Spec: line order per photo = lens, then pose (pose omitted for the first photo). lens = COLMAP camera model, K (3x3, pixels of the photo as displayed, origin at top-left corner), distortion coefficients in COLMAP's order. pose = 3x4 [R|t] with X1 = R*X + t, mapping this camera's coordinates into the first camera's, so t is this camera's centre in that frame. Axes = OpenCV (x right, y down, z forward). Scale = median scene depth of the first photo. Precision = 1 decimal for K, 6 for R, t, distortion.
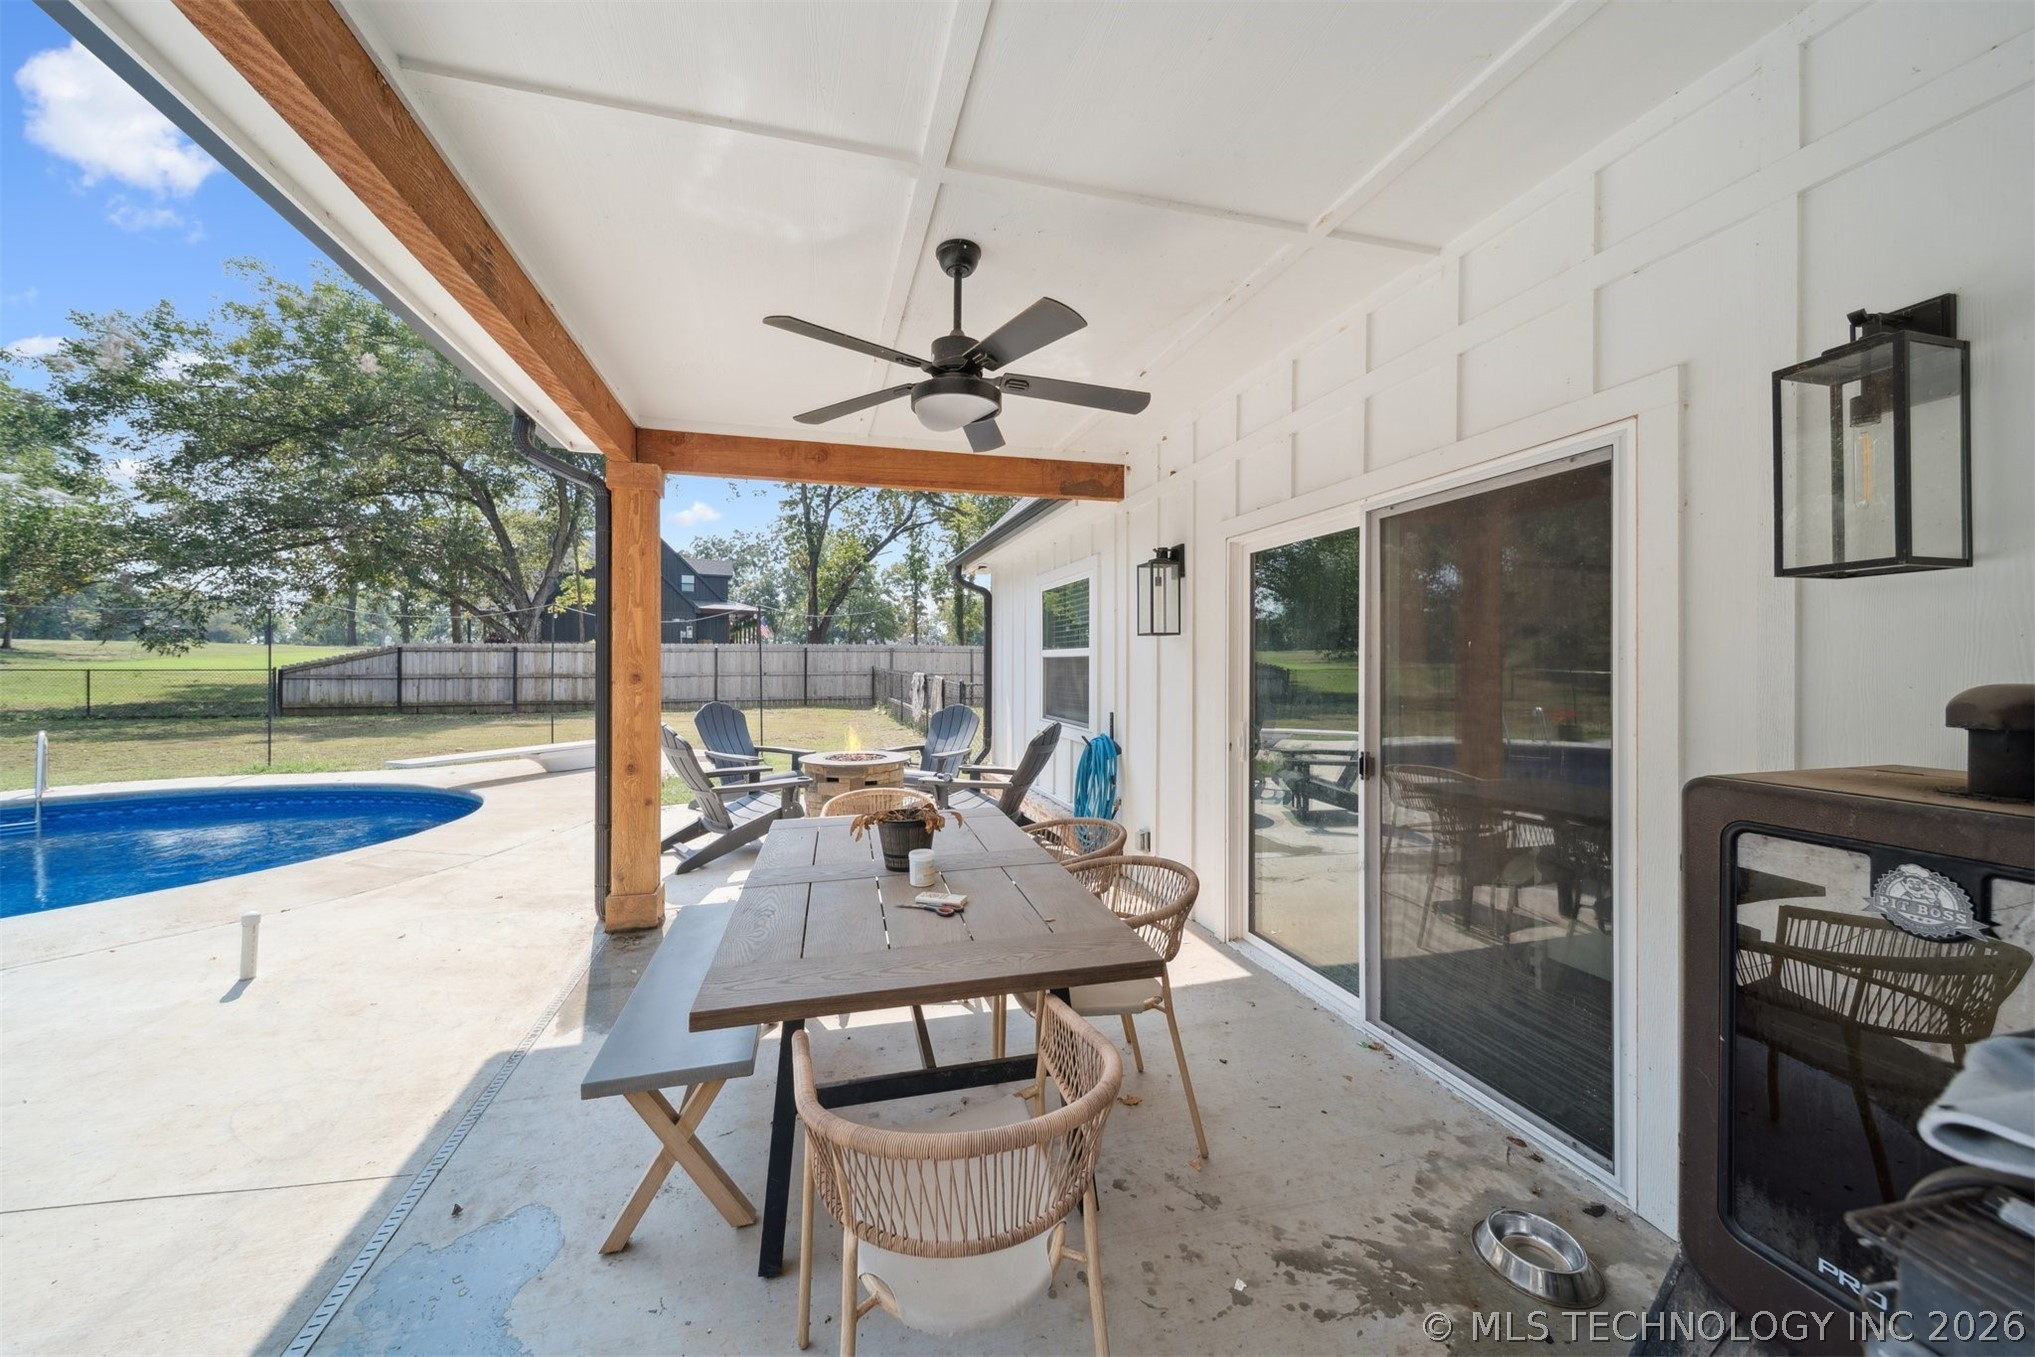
lens RADIAL K [[713.2, 0, 1000.3], [0, 713.2, 668.6], [0, 0, 1]] dist [0.006102, -0.001577]
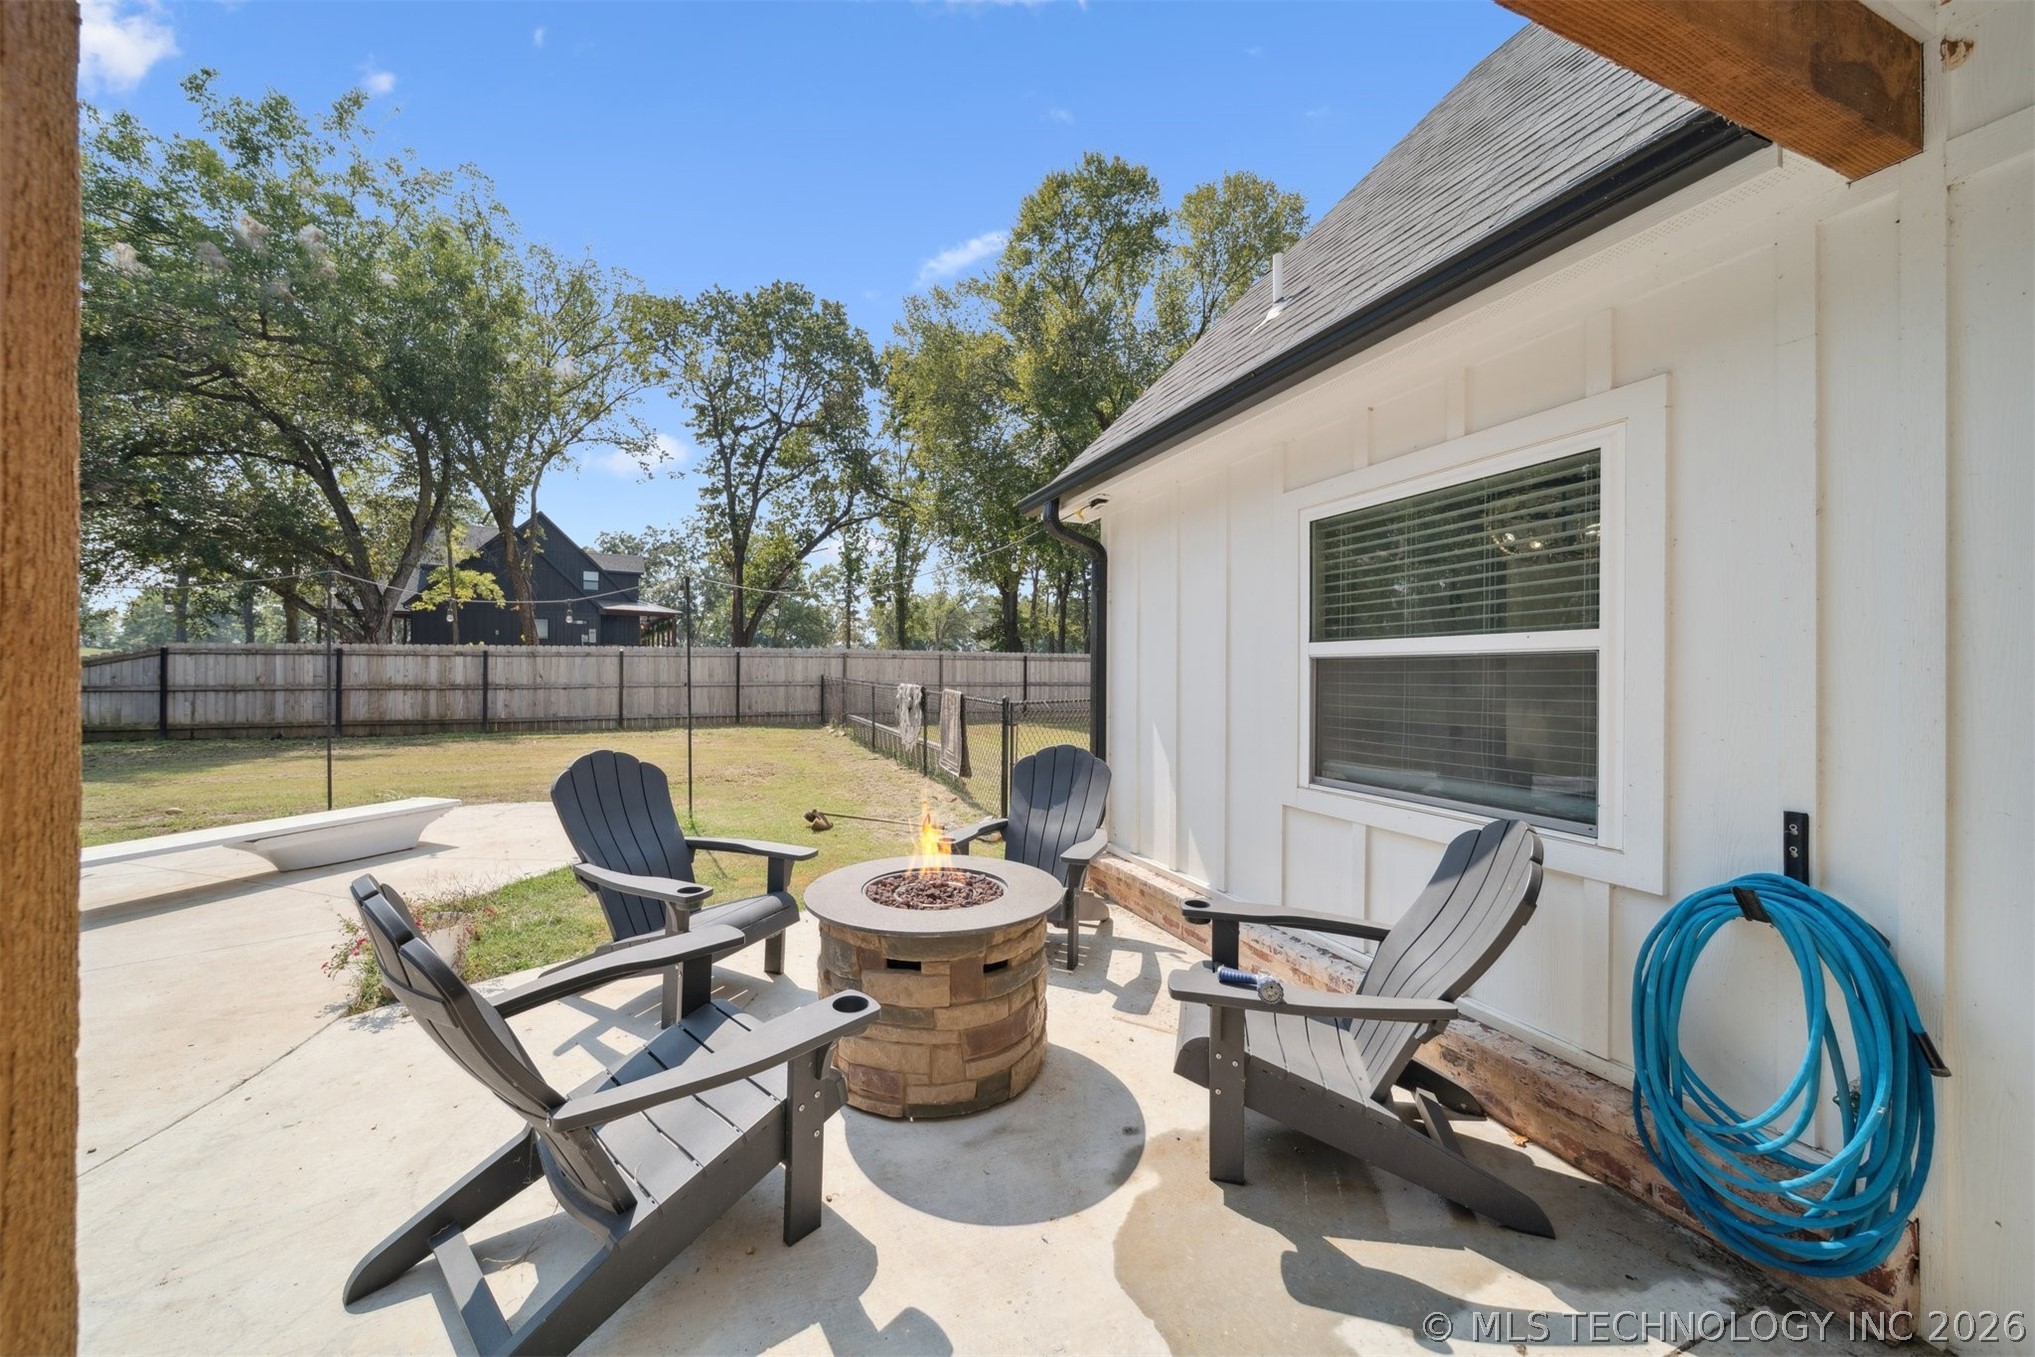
lens RADIAL K [[713.2, 0, 998.6], [0, 713.2, 678.3], [0, 0, 1]] dist [0.006102, -0.001577]
pose [[0.994835, 0.000944, 0.101500, -0.059120], [-0.001078, 0.999999, 0.001267, -0.000751], [-0.101498, -0.001370, 0.994835, 0.160174]]
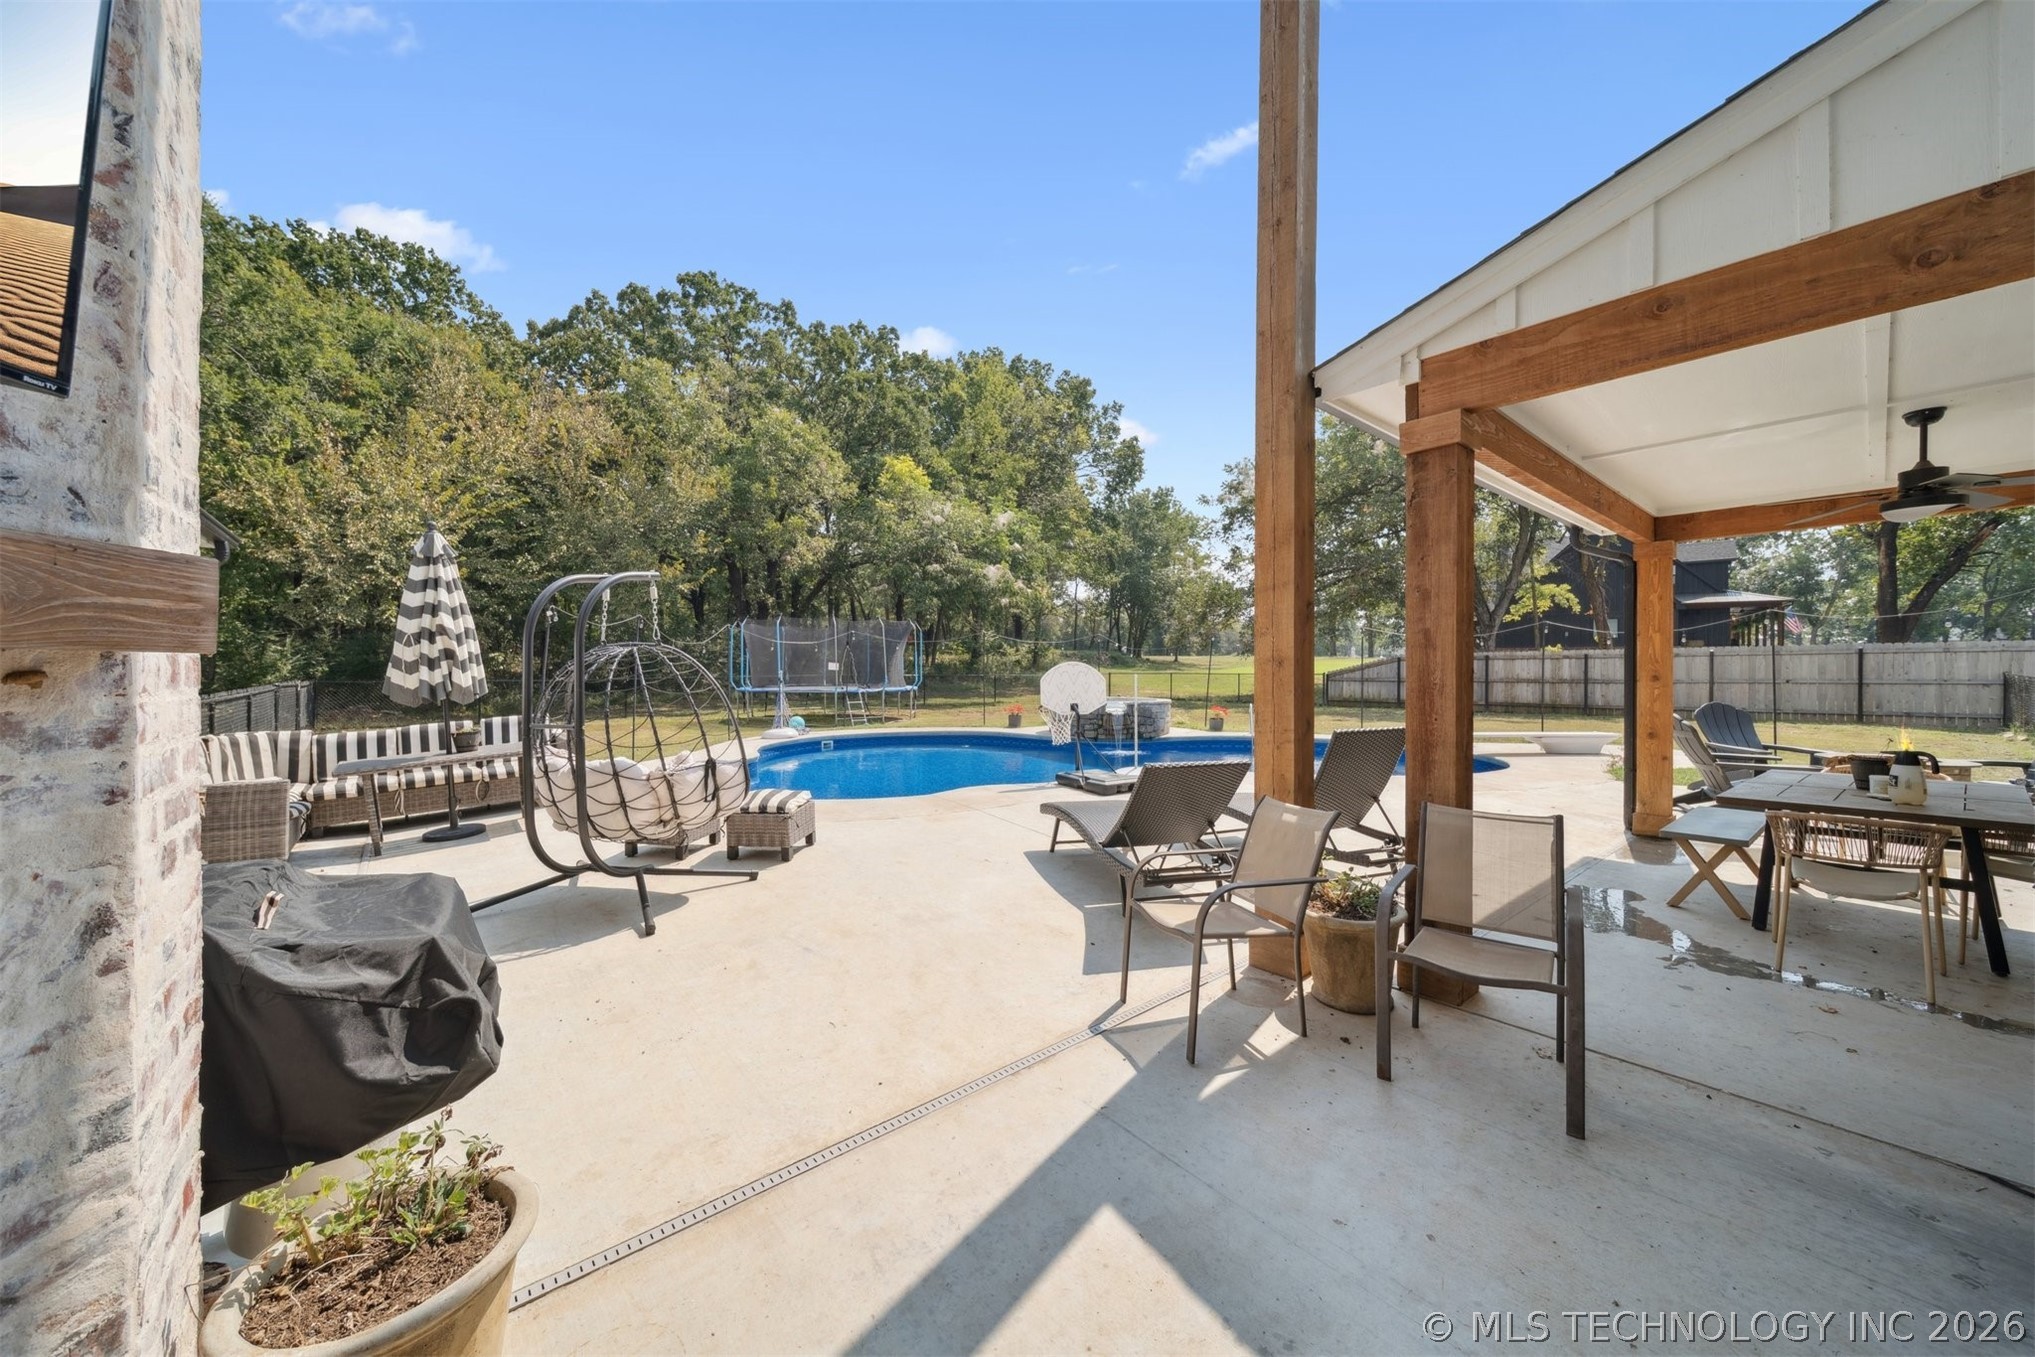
lens RADIAL K [[713.2, 0, 1018.0], [0, 713.2, 673.6], [0, 0, 1]] dist [0.006102, -0.001577]
pose [[0.412641, 0.002221, -0.910891, 0.056746], [-0.003583, 0.999993, 0.000816, 0.001120], [0.910887, 0.002927, 0.412646, -0.151313]]
